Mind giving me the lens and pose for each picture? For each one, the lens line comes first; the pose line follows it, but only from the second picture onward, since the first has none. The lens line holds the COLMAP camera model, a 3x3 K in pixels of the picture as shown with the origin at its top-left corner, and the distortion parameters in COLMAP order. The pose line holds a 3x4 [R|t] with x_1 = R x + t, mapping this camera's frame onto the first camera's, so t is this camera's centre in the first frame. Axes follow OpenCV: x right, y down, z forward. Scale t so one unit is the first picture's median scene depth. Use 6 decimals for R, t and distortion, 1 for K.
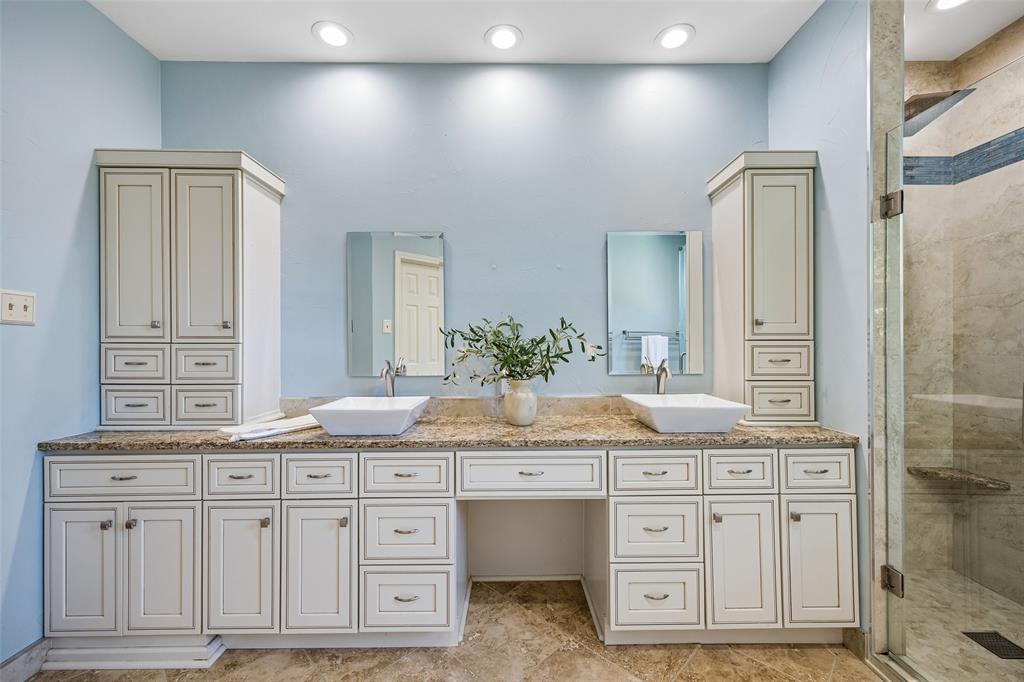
lens RADIAL K [[402.3, 0, 518.0], [0, 402.3, 344.5], [0, 0, 1]] dist [0.005732, -0.000647]
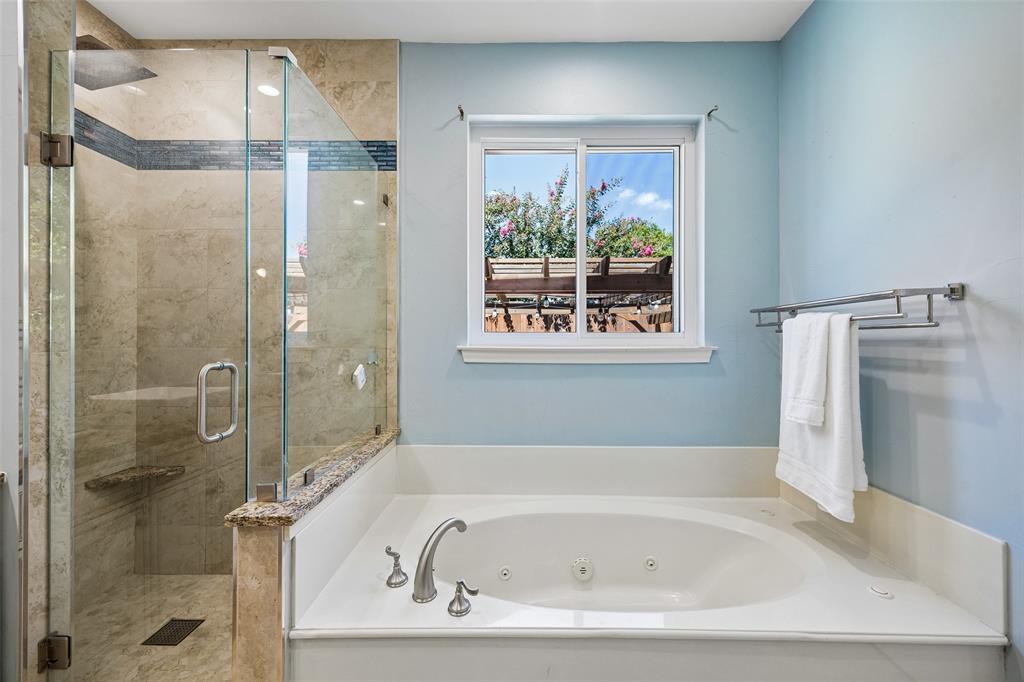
lens RADIAL K [[402.3, 0, 516.9], [0, 402.3, 337.9], [0, 0, 1]] dist [0.005732, -0.000647]
pose [[-0.000621, 0.000610, 1.000000, 0.141821], [-0.003576, 0.999993, -0.000612, -0.000231], [-0.999993, -0.003576, -0.000618, 0.121053]]
